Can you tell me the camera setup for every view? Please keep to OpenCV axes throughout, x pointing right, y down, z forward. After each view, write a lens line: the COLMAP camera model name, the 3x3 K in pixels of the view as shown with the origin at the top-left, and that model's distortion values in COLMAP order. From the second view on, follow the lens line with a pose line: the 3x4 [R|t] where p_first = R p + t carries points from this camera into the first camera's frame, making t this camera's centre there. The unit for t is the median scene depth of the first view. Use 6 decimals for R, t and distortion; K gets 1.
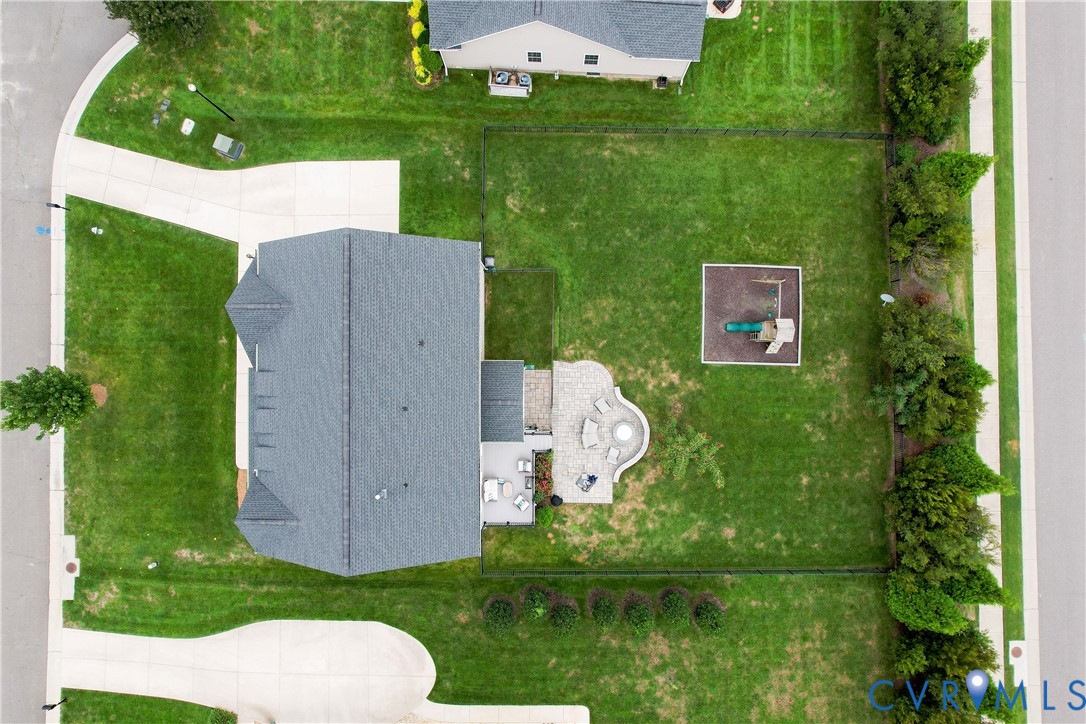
lens RADIAL K [[695.6, 0, 546.8], [0, 695.6, 364.8], [0, 0, 1]] dist [-0.041974, 0.029335]
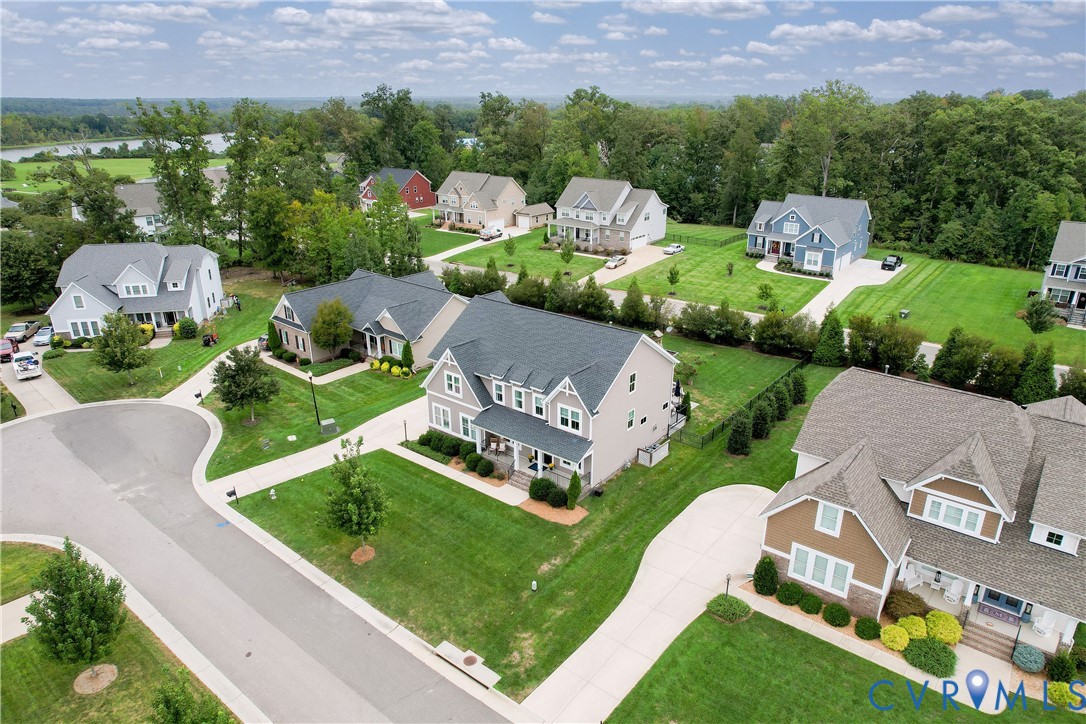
lens RADIAL K [[695.6, 0, 547.3], [0, 695.6, 360.7], [0, 0, 1]] dist [-0.041974, 0.029335]
pose [[0.619919, -0.279503, 0.733197, -1.151586], [0.784656, 0.225524, -0.577455, 0.768757], [-0.003953, 0.933283, 0.359120, 0.383718]]
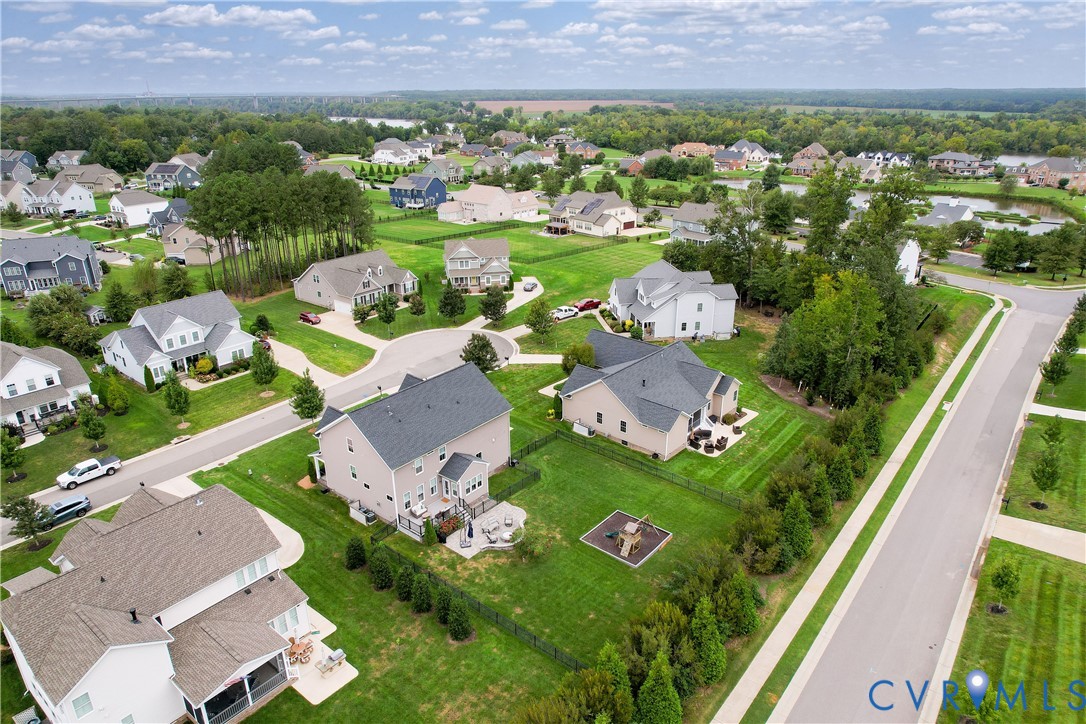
lens RADIAL K [[695.6, 0, 547.9], [0, 695.6, 361.8], [0, 0, 1]] dist [-0.041974, 0.029335]
pose [[0.783973, 0.222865, -0.579411, 0.942094], [-0.620712, 0.296689, -0.725736, 0.997000], [0.010164, 0.928605, 0.370932, 0.110030]]
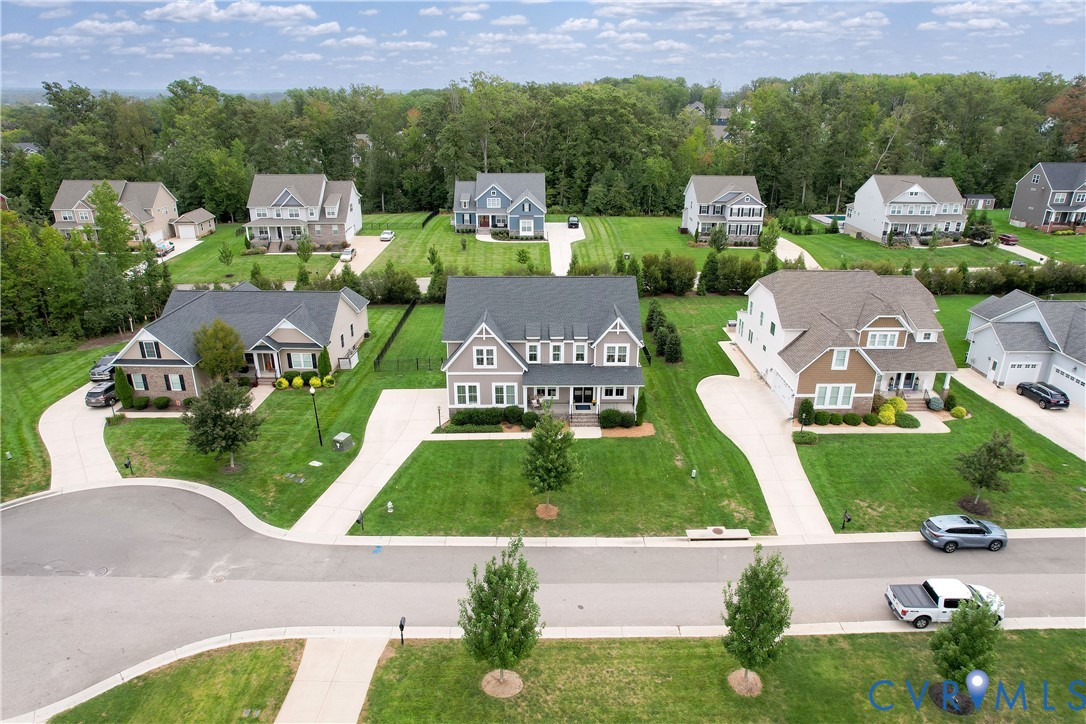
lens RADIAL K [[695.6, 0, 554.3], [0, 695.6, 366.1], [0, 0, 1]] dist [-0.041974, 0.029335]
pose [[-0.018738, -0.368869, 0.929292, -1.574209], [0.999779, 0.001928, 0.020925, 0.033684], [-0.009510, 0.929479, 0.368752, 0.403290]]
